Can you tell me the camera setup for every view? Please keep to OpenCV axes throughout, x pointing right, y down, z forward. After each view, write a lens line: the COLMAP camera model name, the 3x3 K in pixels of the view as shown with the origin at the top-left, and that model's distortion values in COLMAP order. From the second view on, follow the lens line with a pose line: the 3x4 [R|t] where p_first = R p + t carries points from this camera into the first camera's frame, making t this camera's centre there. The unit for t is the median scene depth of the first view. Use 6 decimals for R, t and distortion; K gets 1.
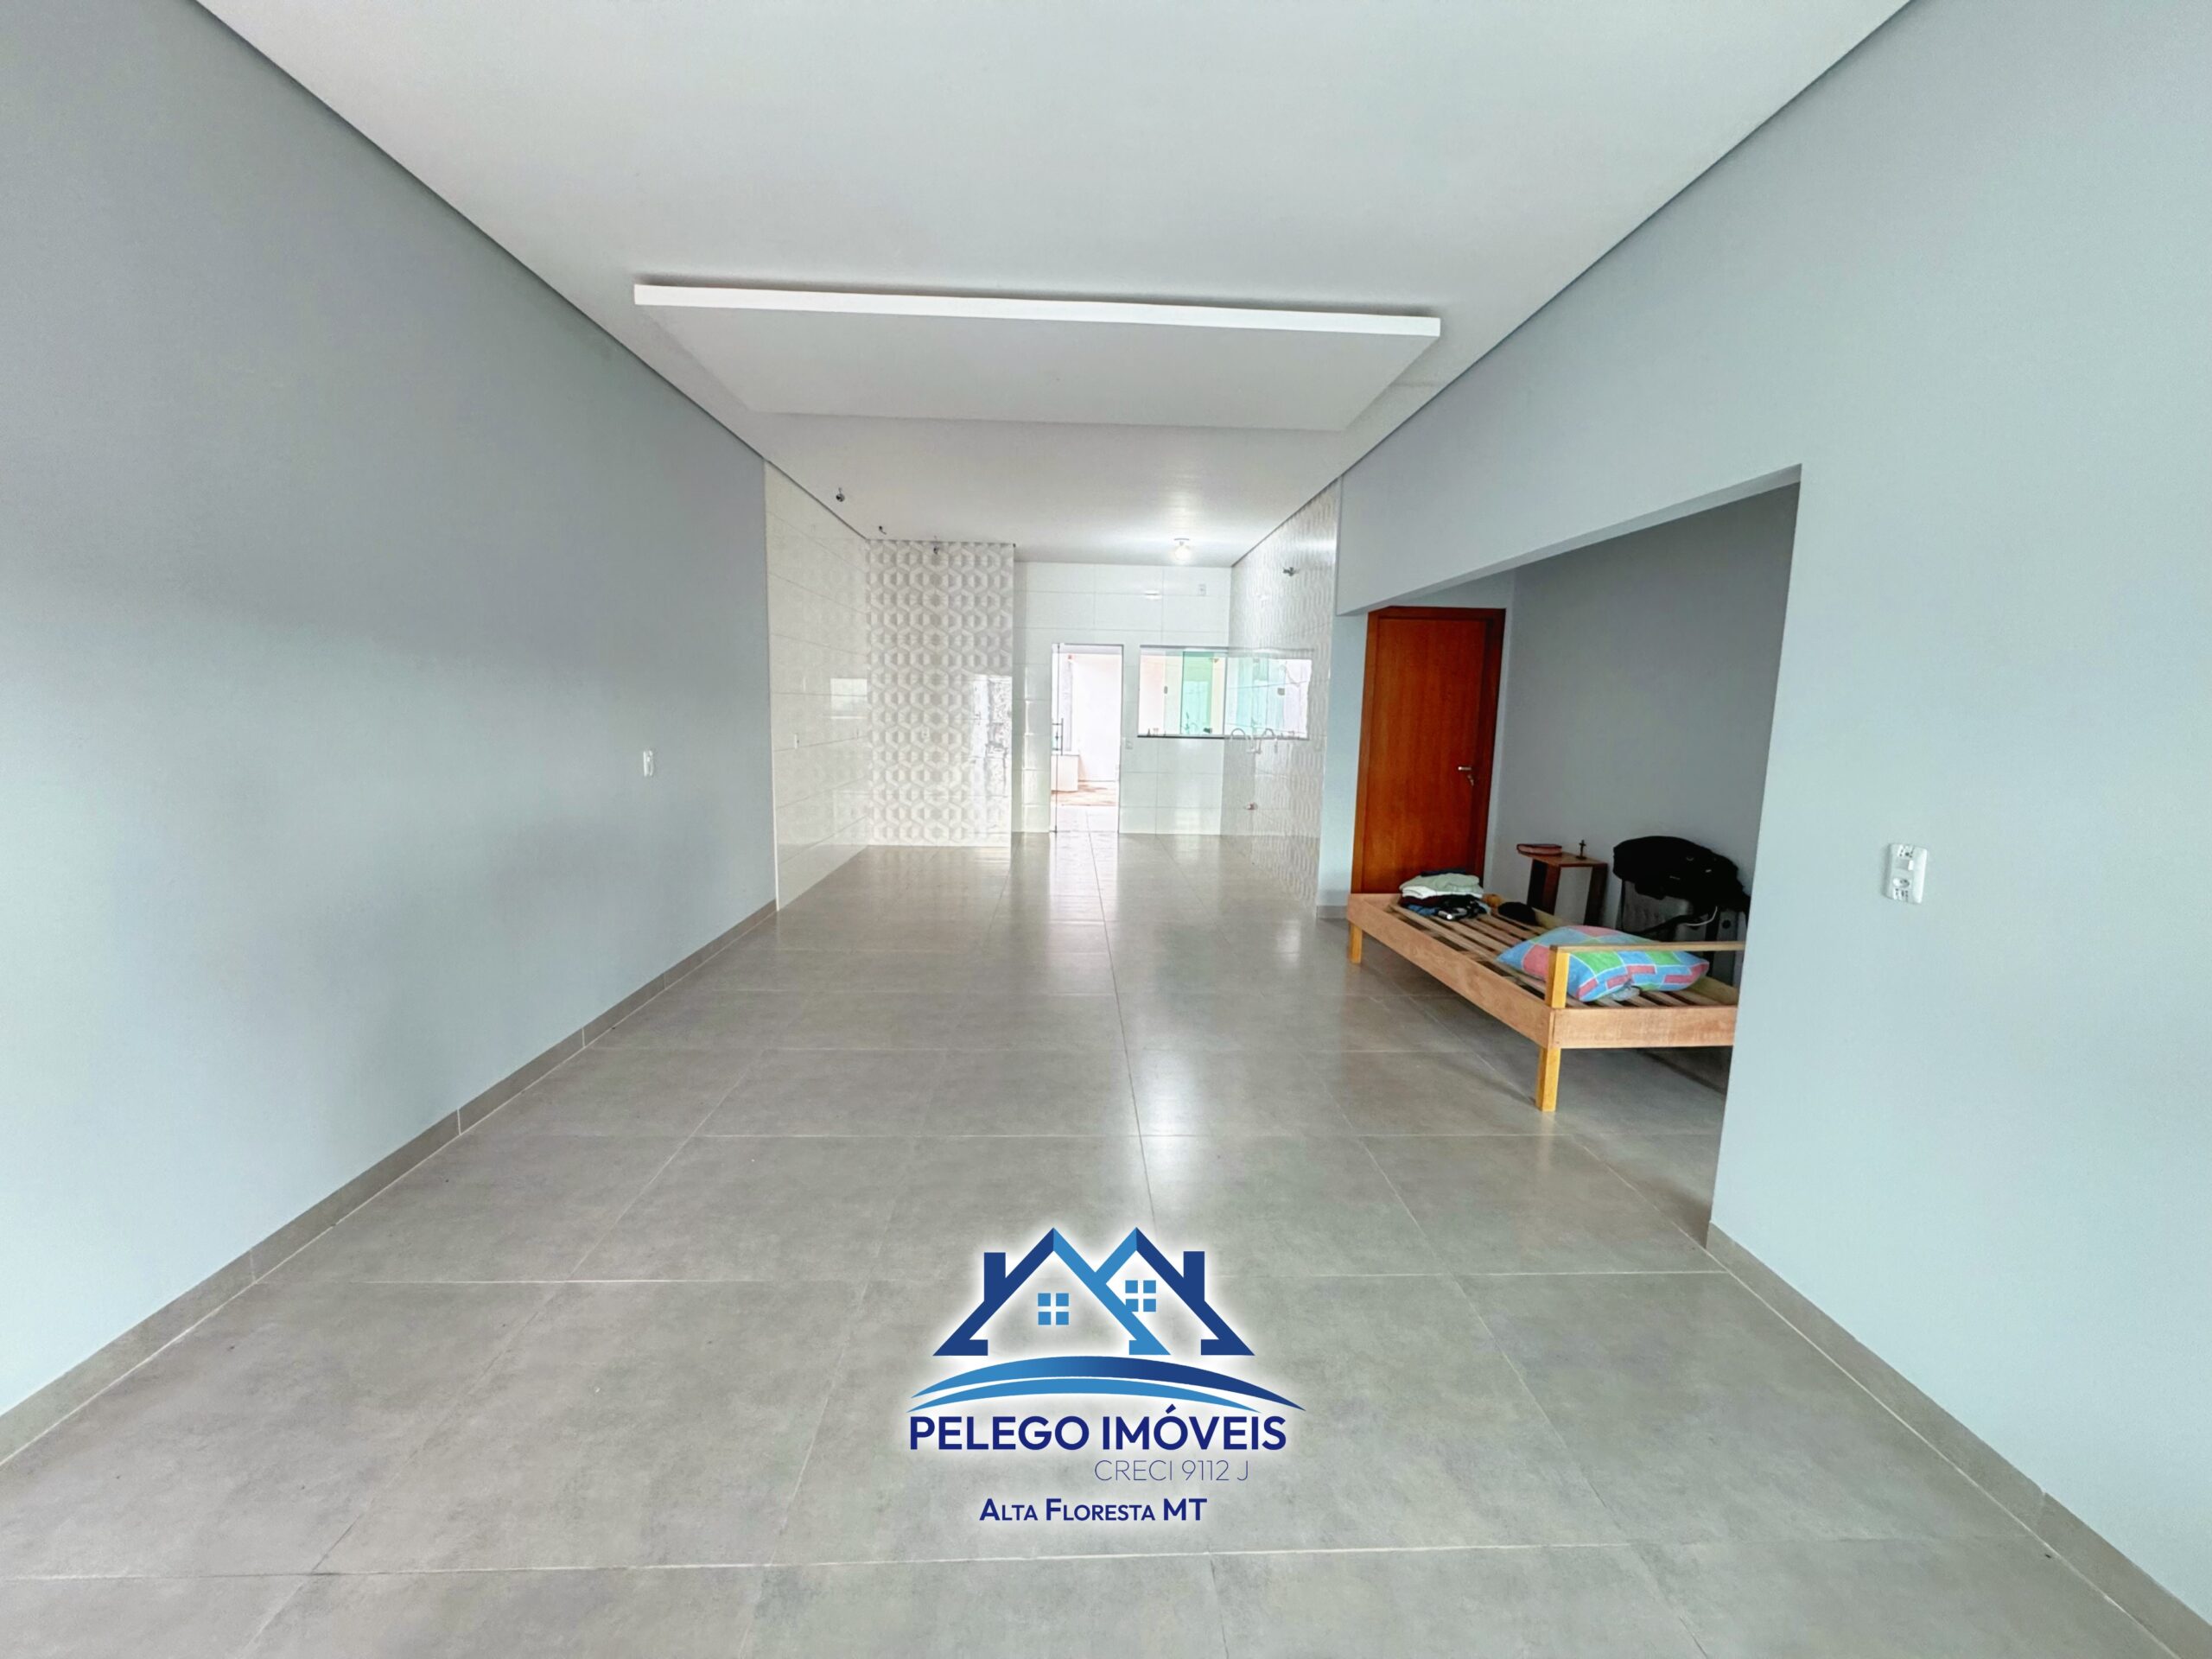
lens RADIAL K [[883.5, 0, 1114.2], [0, 883.5, 821.2], [0, 0, 1]] dist [-0.004972, 0.000760]
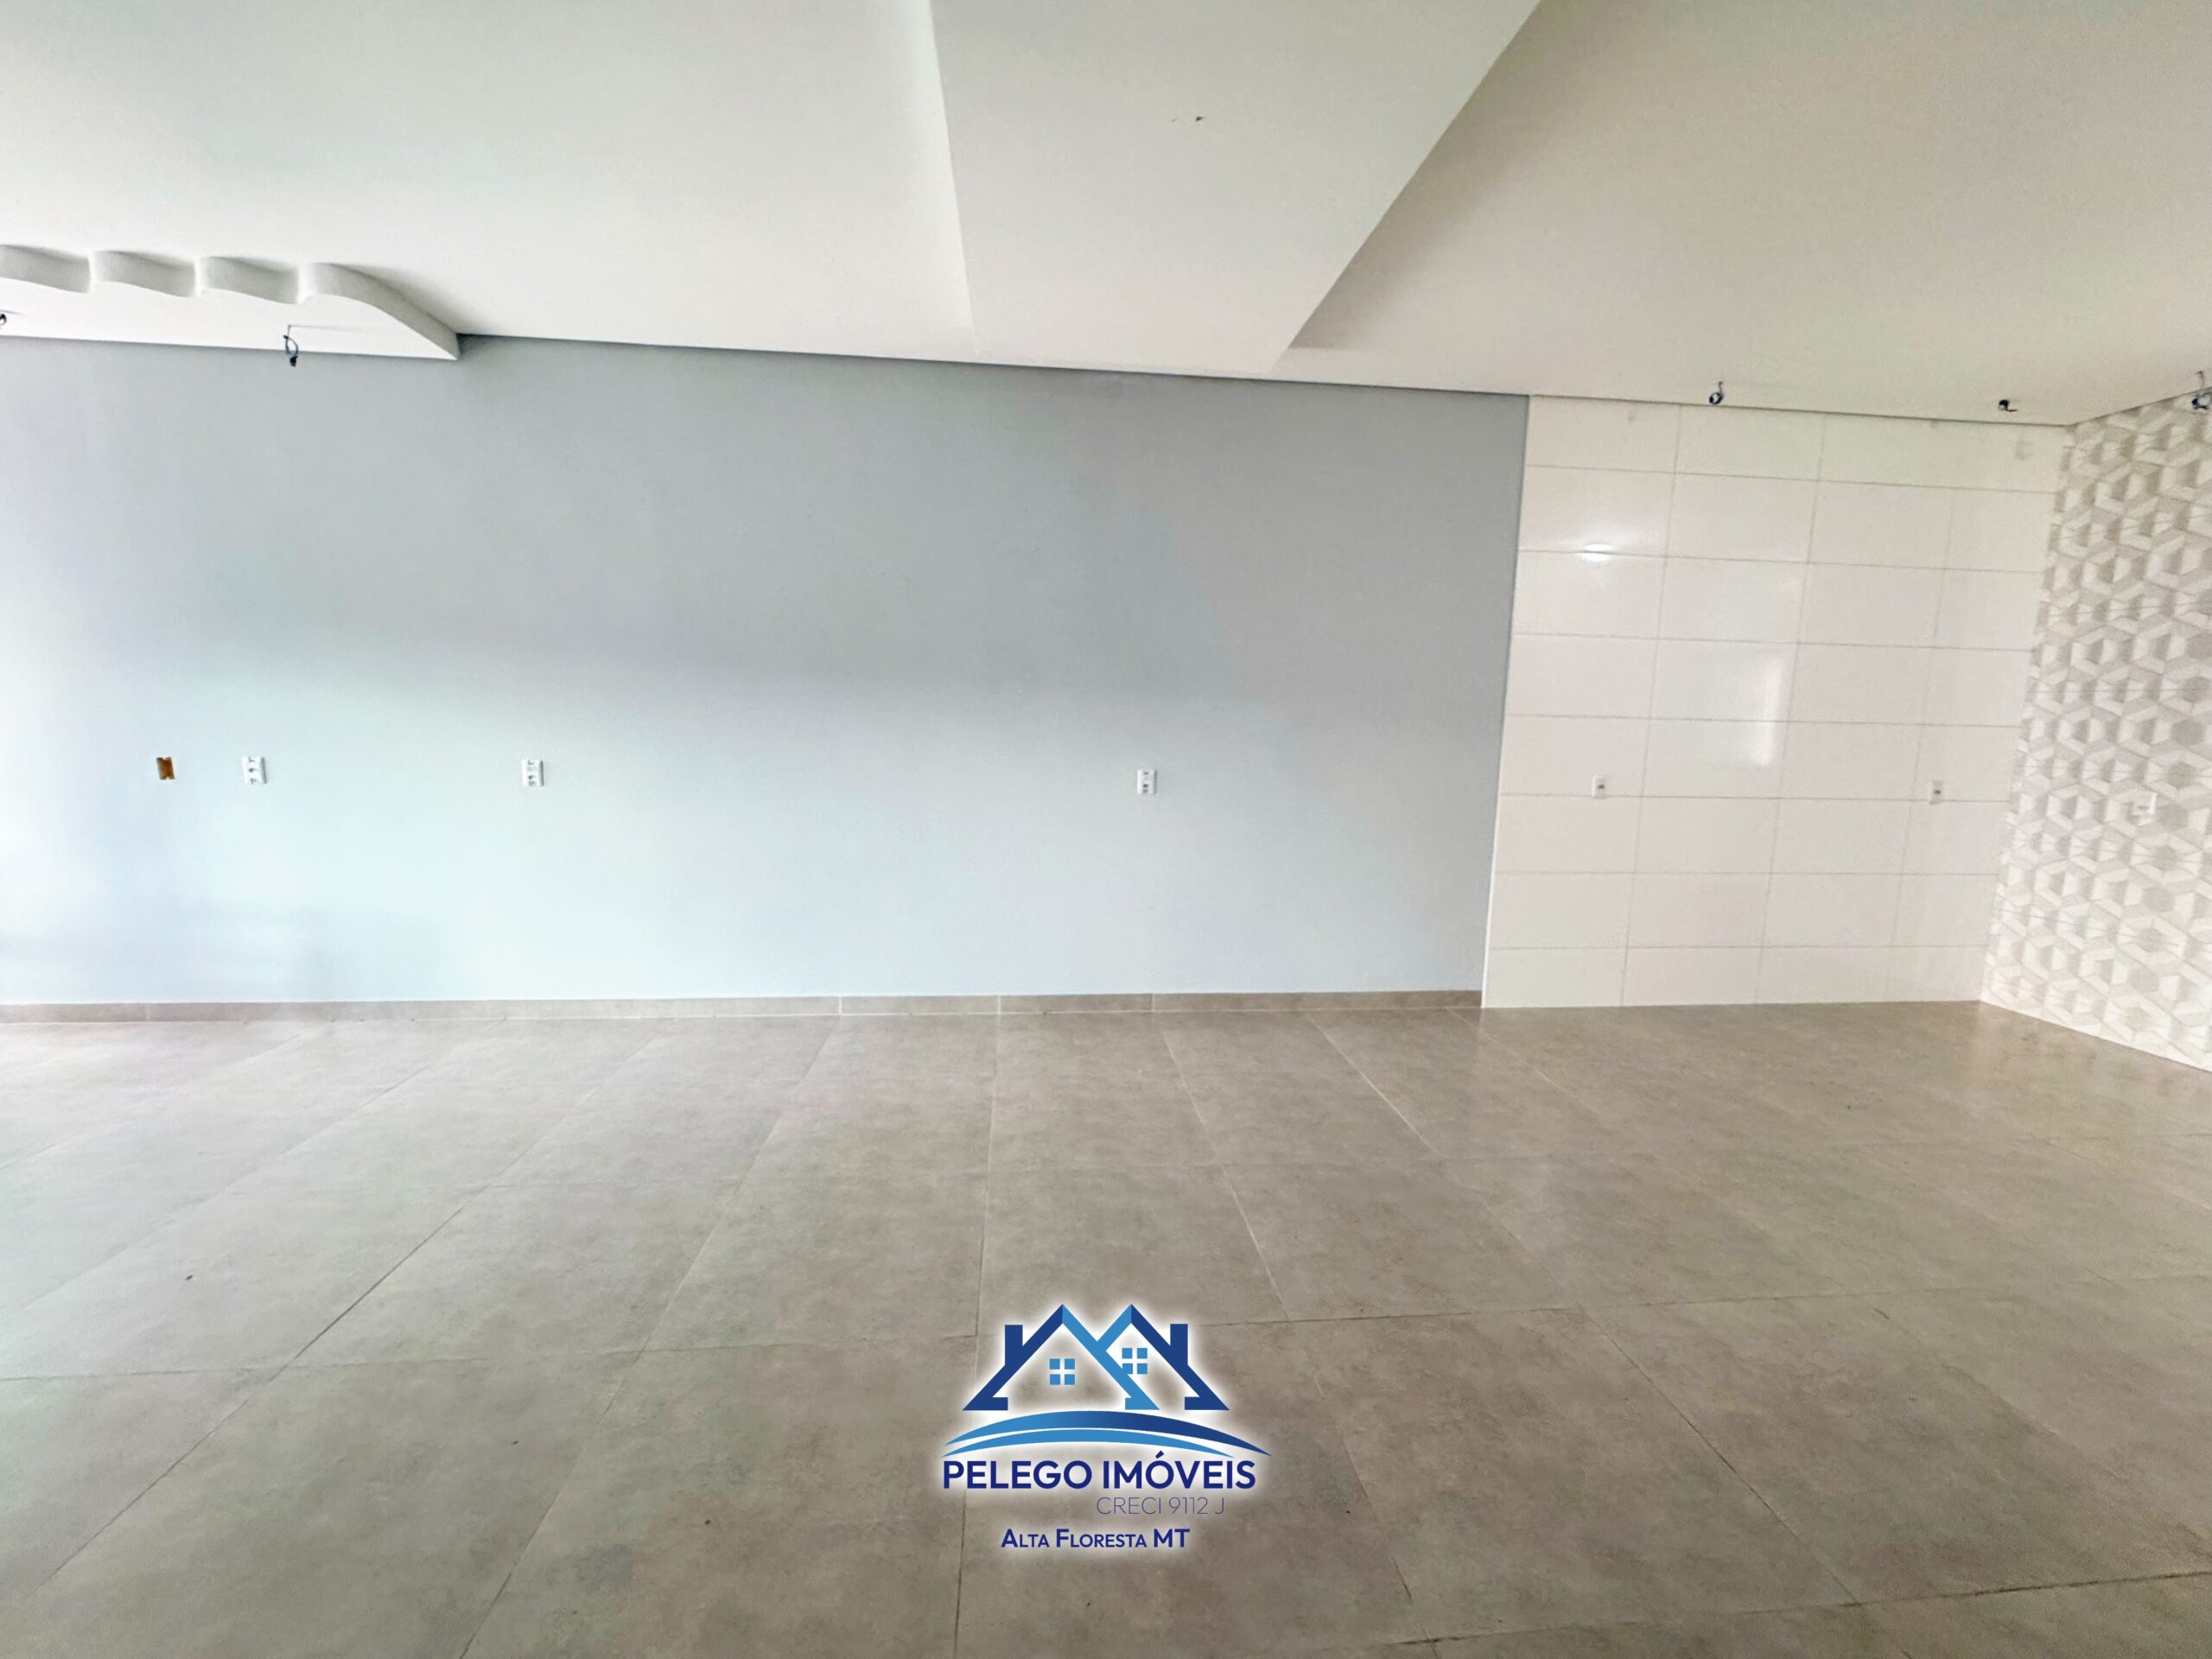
lens RADIAL K [[883.5, 0, 1114.4], [0, 883.5, 827.8], [0, 0, 1]] dist [-0.004972, 0.000760]
pose [[0.043162, 0.108371, -0.993173, 0.227743], [-0.149460, 0.983613, 0.100833, -0.053183], [0.987825, 0.144087, 0.058652, 0.434304]]
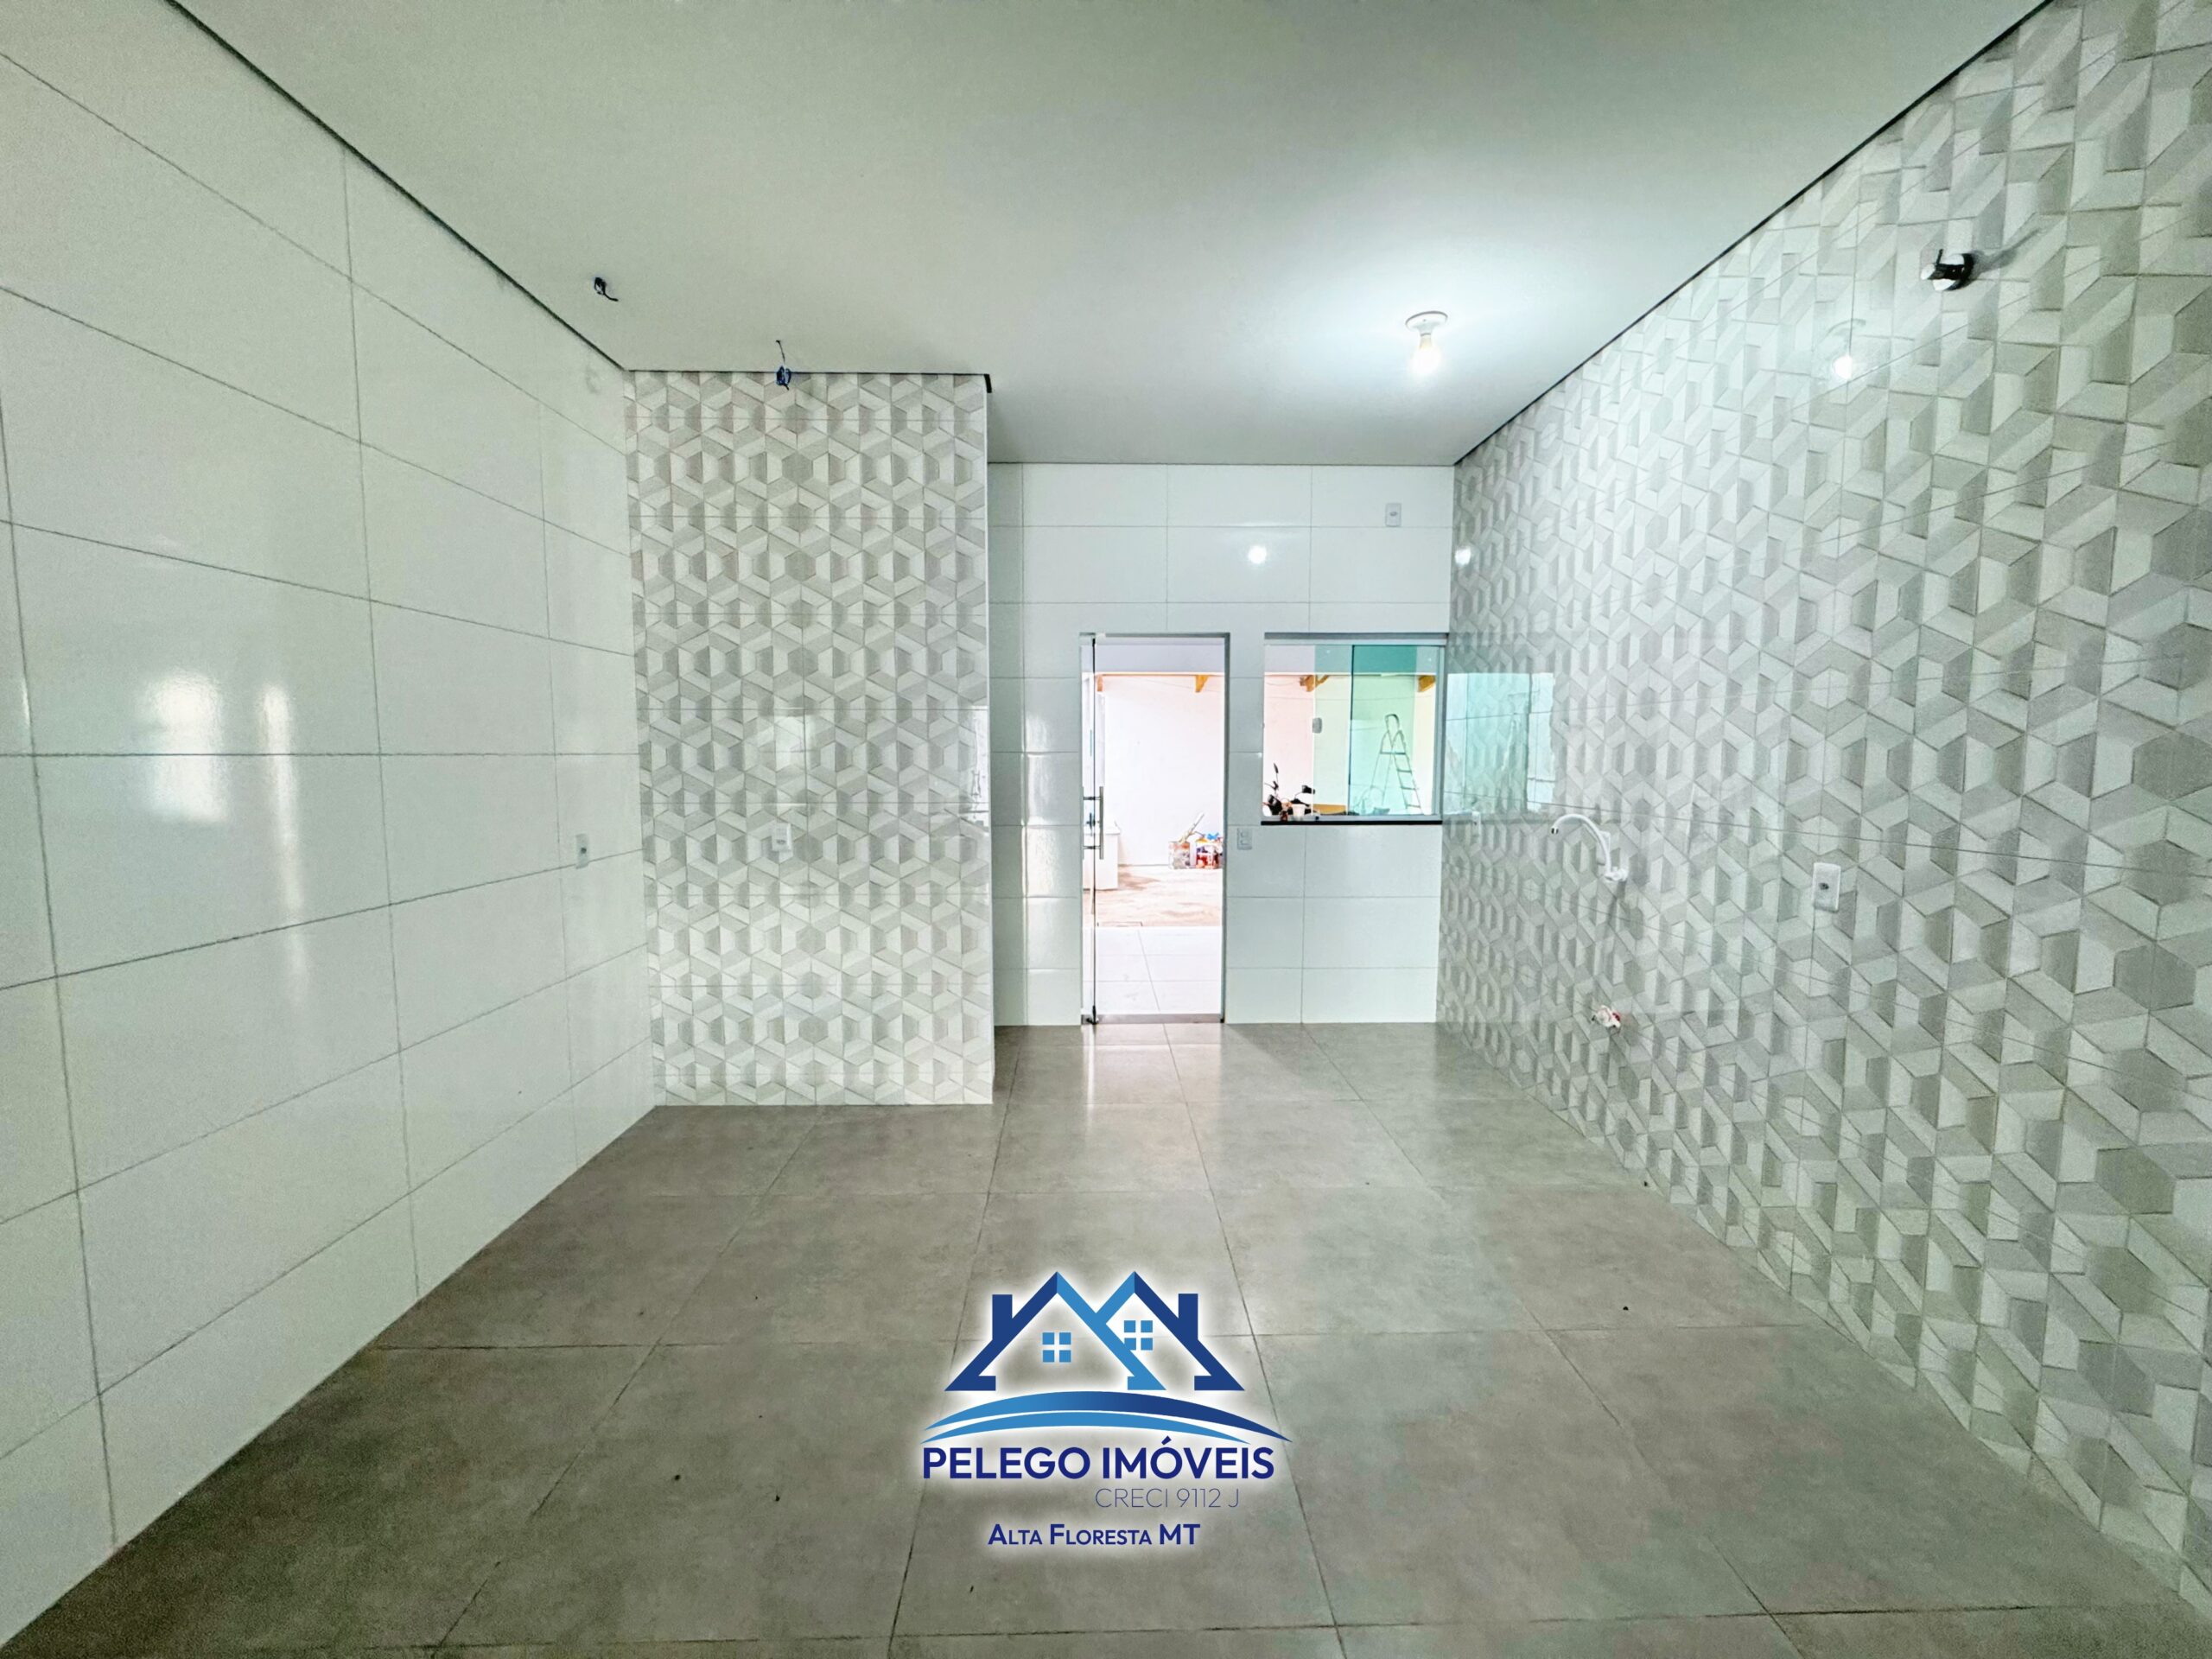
lens RADIAL K [[883.5, 0, 1105.8], [0, 883.5, 828.1], [0, 0, 1]] dist [-0.004972, 0.000760]
pose [[0.999317, -0.019580, -0.031354, -0.048497], [0.018170, 0.998838, -0.044636, -0.083591], [0.032192, 0.044036, 0.998511, 0.590712]]
